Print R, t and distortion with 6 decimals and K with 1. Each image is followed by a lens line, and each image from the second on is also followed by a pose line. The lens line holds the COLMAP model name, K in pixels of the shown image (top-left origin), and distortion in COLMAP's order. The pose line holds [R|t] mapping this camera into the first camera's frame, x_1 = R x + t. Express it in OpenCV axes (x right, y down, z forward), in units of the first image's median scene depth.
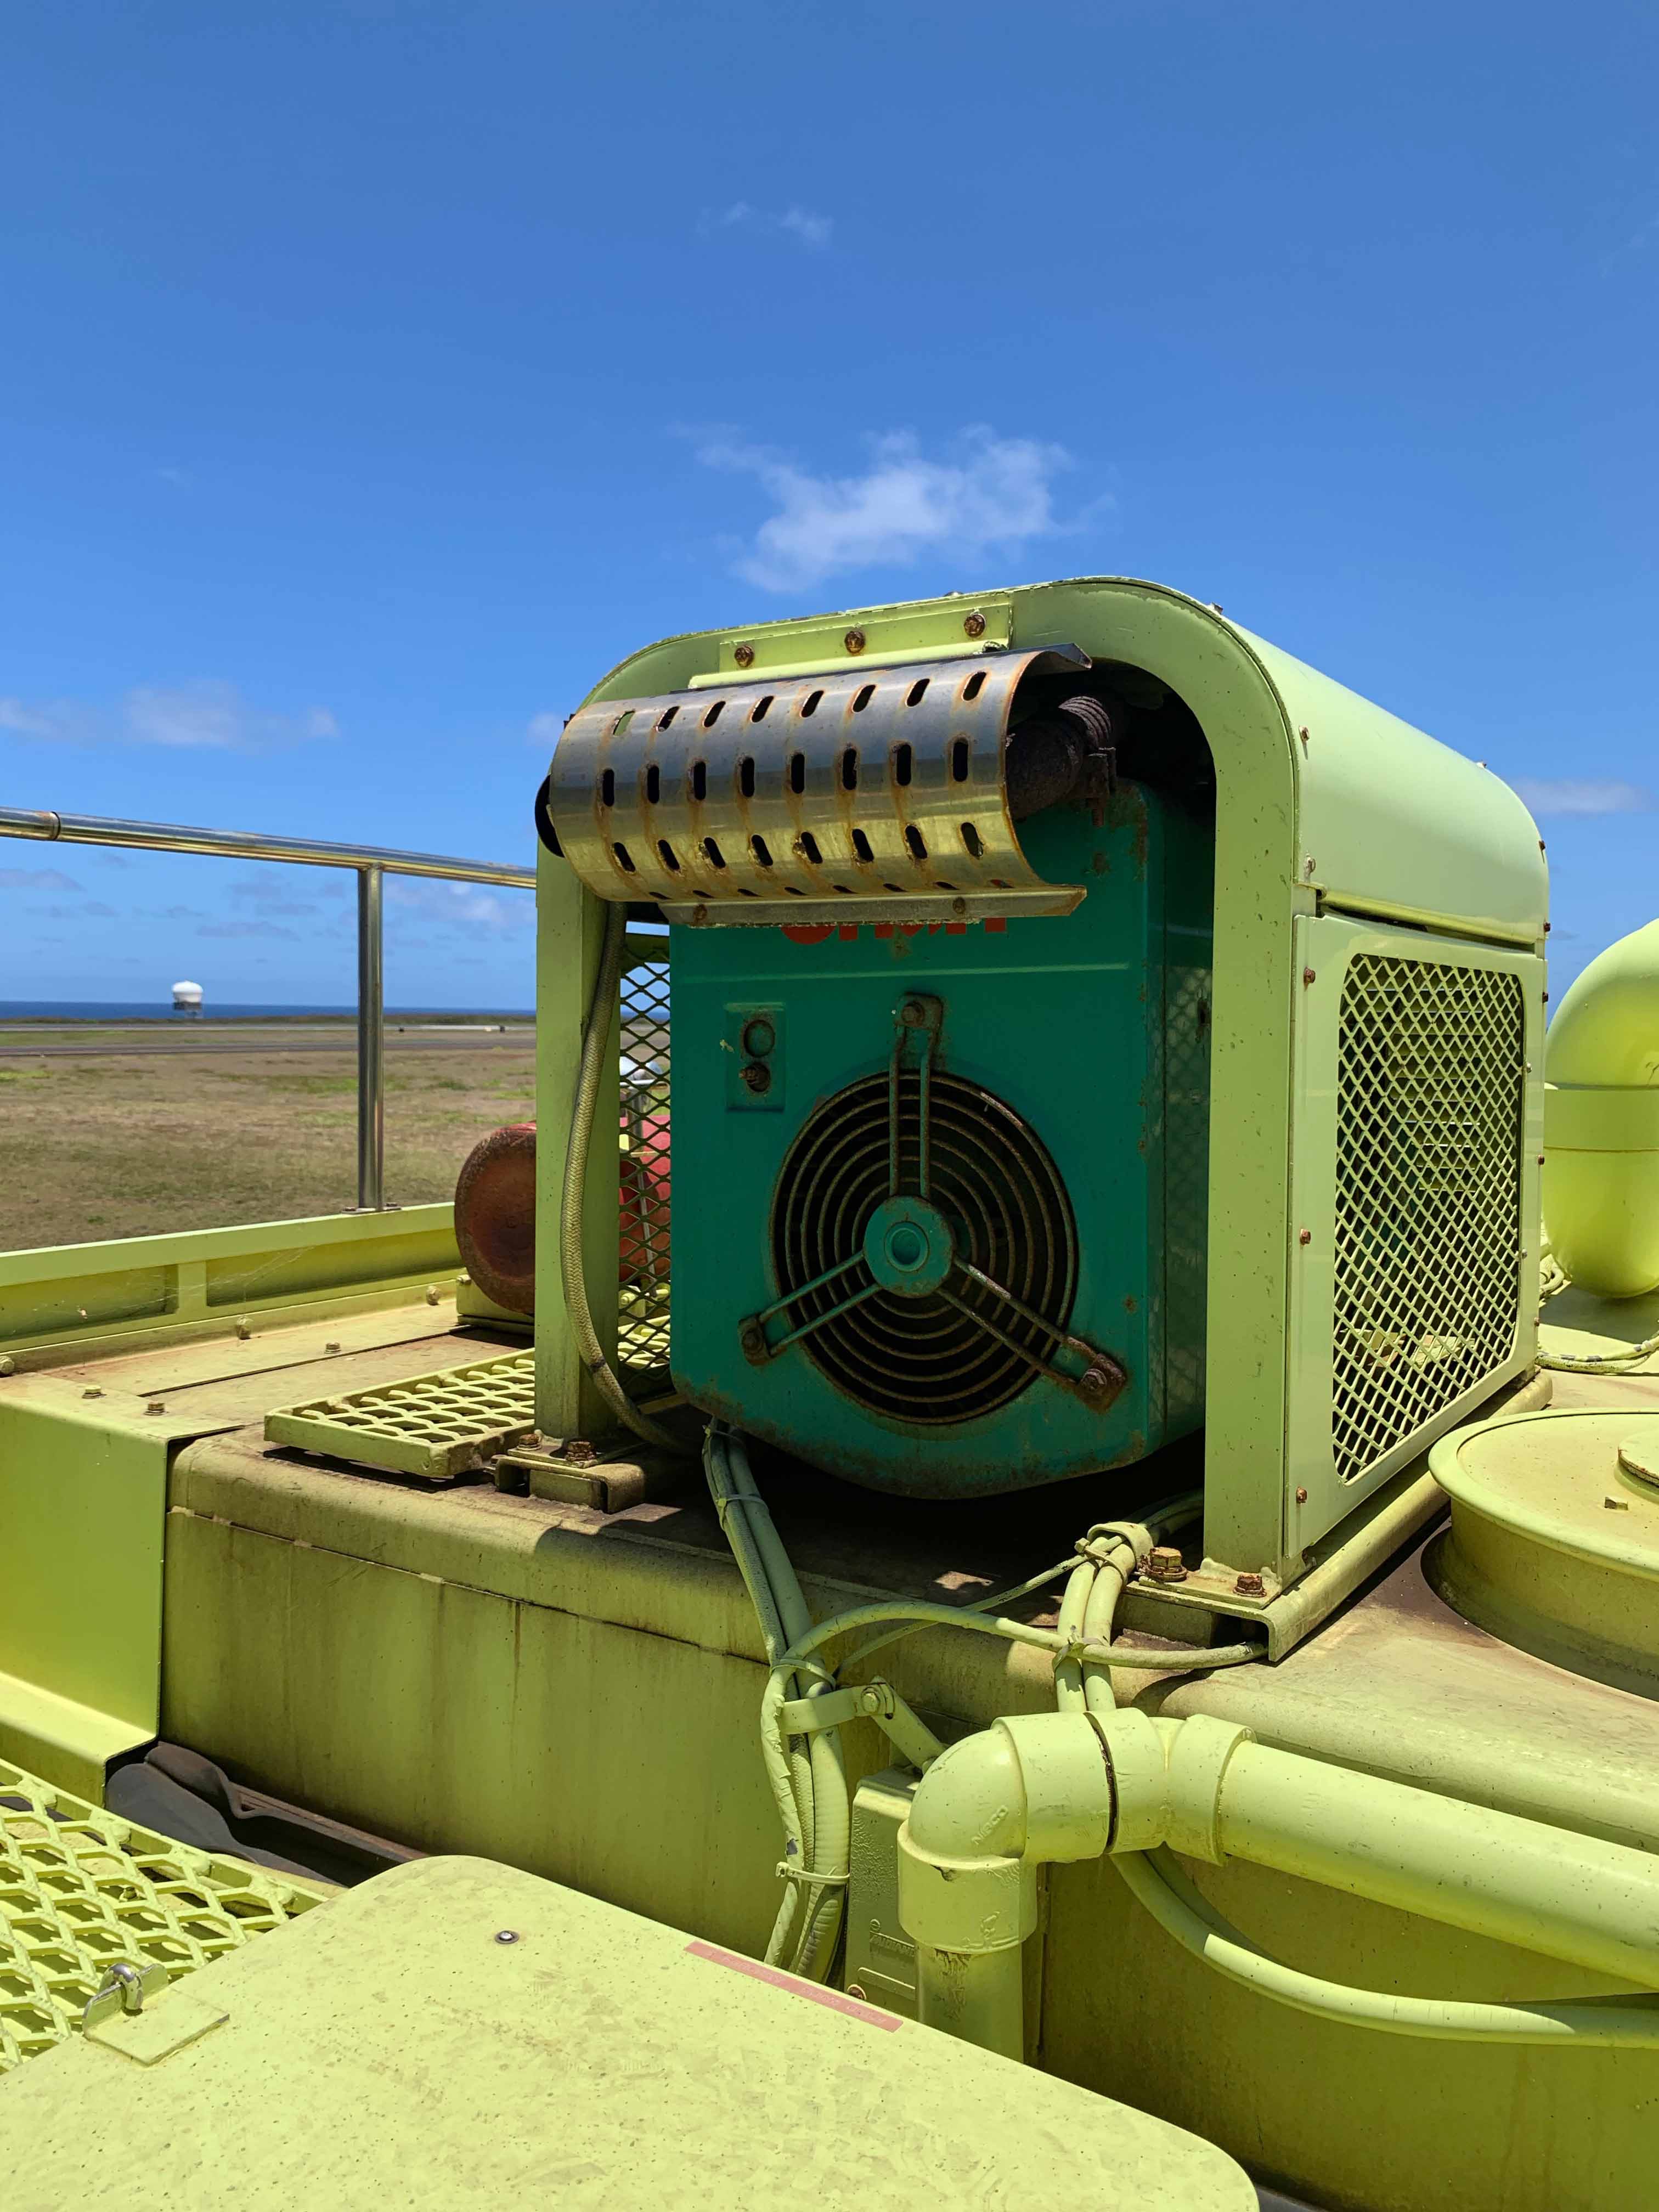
lens RADIAL K [[1716.2, 0, 828.6], [0, 1716.2, 1044.6], [0, 0, 1]] dist [0.078831, -0.183197]
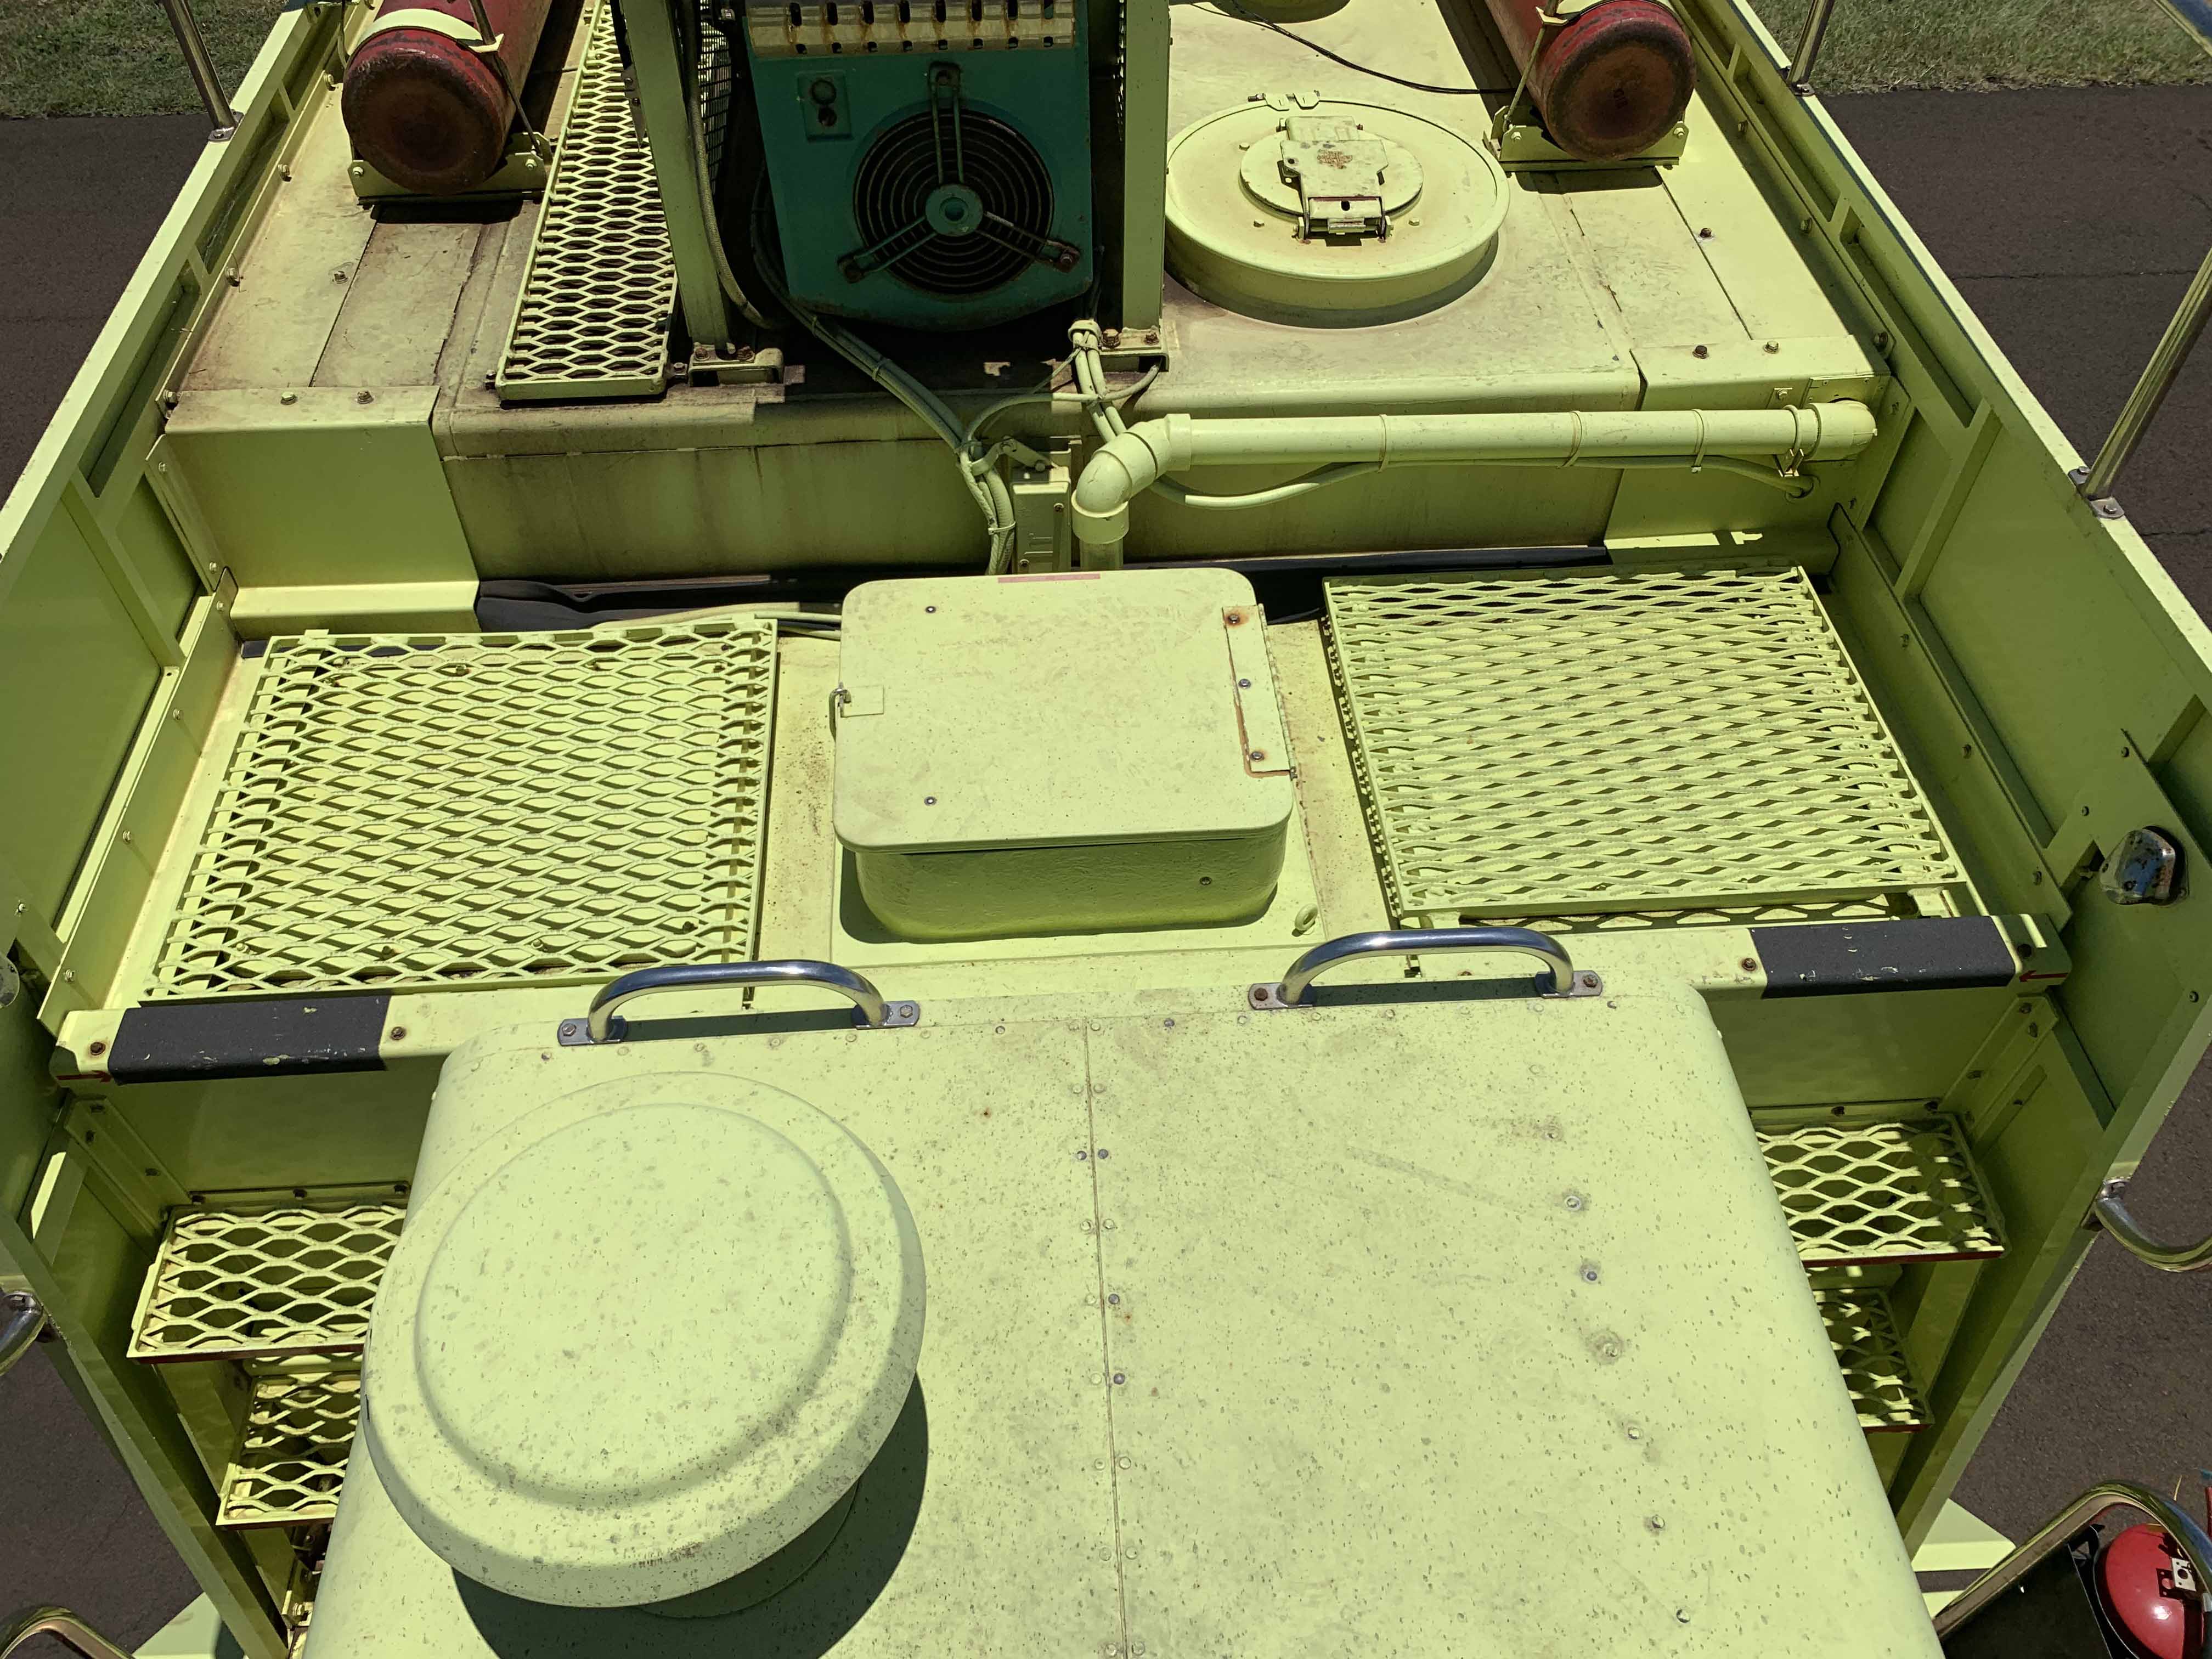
lens RADIAL K [[1716.2, 0, 1106.0], [0, 1716.2, 829.5], [0, 0, 1]] dist [0.078831, -0.183197]
pose [[0.798966, -0.457896, 0.389853, -0.832995], [0.016844, 0.665052, 0.746607, -0.802388], [-0.601141, -0.589946, 0.539067, -0.439429]]
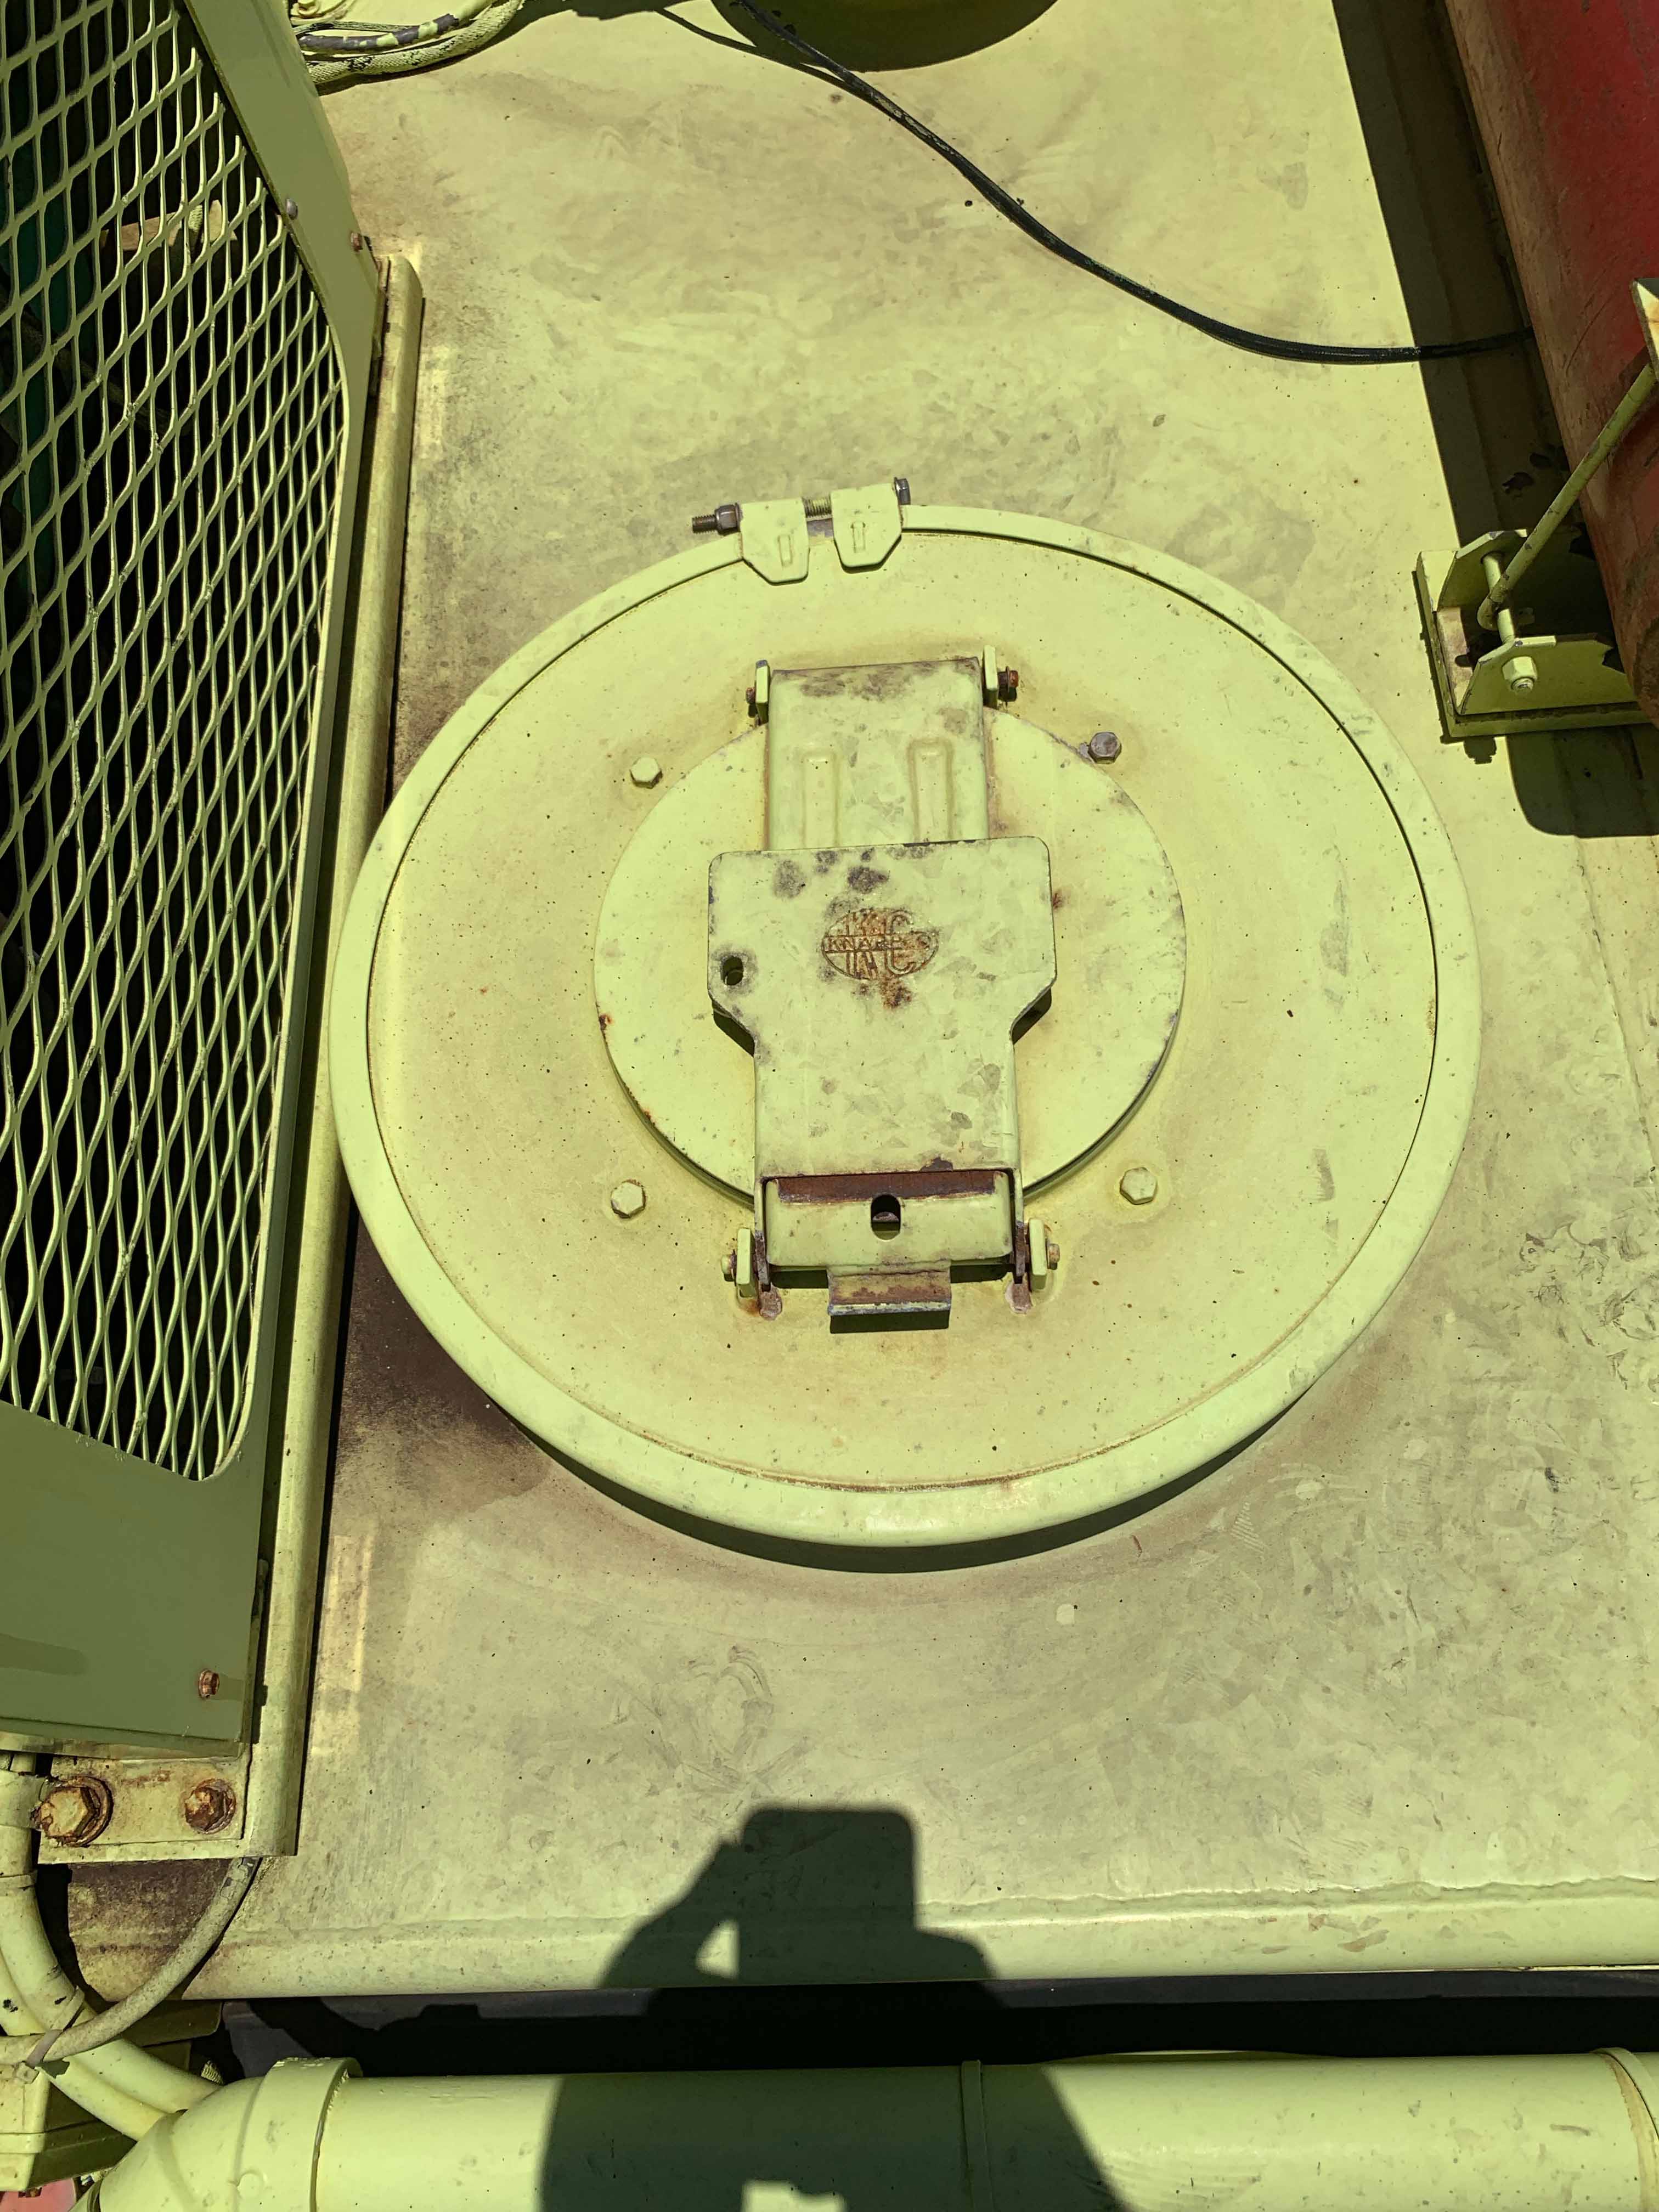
lens RADIAL K [[1716.2, 0, 828.6], [0, 1716.2, 1044.6], [0, 0, 1]] dist [0.078831, -0.183197]
pose [[0.815251, -0.562599, 0.137288, 0.459949], [0.125703, 0.403333, 0.906378, -0.327580], [-0.565300, -0.721668, 0.399538, 0.741052]]
